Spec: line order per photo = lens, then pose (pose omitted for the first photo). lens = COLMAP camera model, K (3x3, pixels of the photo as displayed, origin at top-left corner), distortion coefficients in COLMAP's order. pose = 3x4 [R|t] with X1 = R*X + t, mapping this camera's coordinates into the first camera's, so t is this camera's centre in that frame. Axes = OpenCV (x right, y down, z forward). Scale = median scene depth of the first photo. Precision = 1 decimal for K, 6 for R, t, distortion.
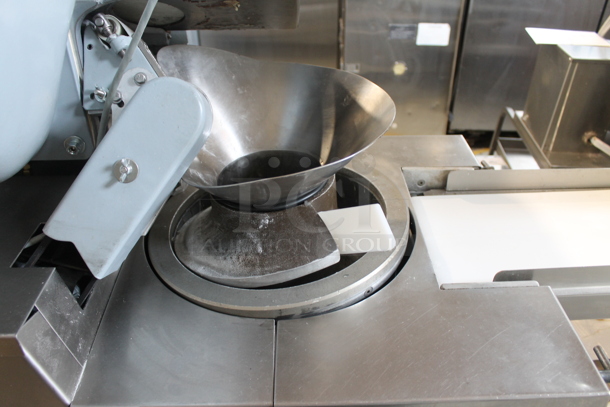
lens RADIAL K [[524.8, 0, 305.0], [0, 524.8, 203.5], [0, 0, 1]] dist [-0.151156, 0.132668]
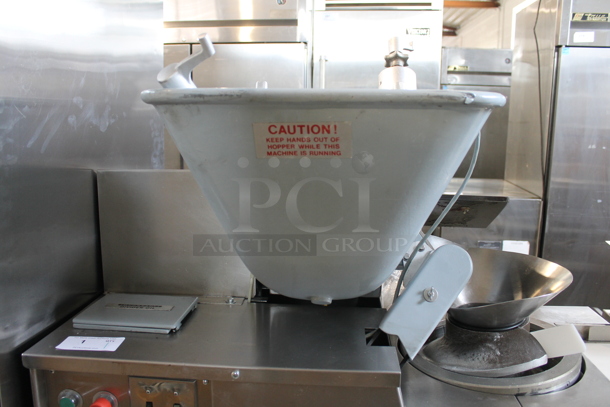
lens RADIAL K [[524.8, 0, 305.0], [0, 524.8, 203.5], [0, 0, 1]] dist [-0.151156, 0.132668]
pose [[0.995842, 0.035089, -0.084066, -0.416539], [-0.066204, 0.912669, -0.403302, 0.253178], [0.062573, 0.407191, 0.911197, -0.480124]]
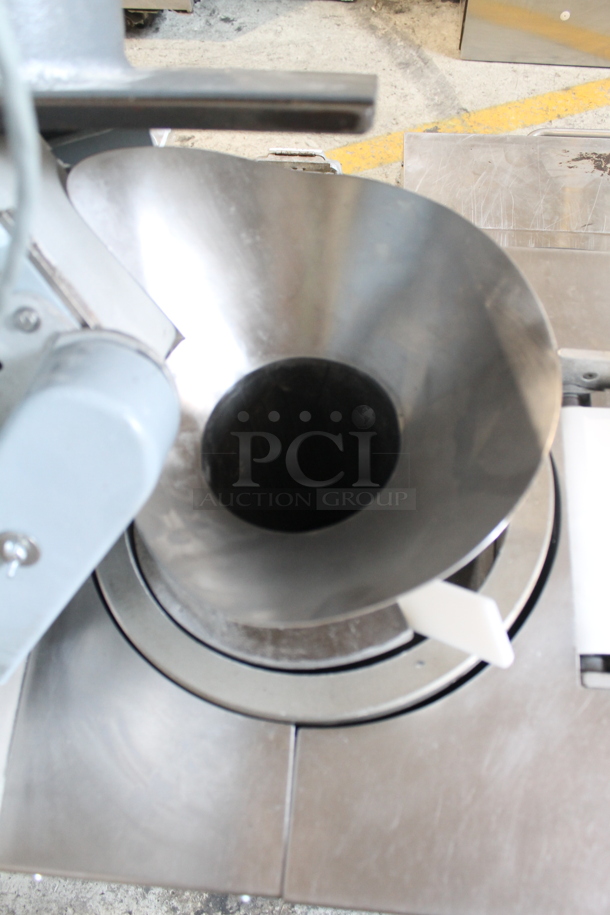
lens RADIAL K [[787.2, 0, 305.0], [0, 787.2, 457.5], [0, 0, 1]] dist [-0.151156, 0.132668]
pose [[0.993808, 0.073801, -0.083058, 0.005037], [-0.025912, 0.880866, 0.472656, -0.352396], [0.108046, -0.467578, 0.877324, 0.249924]]
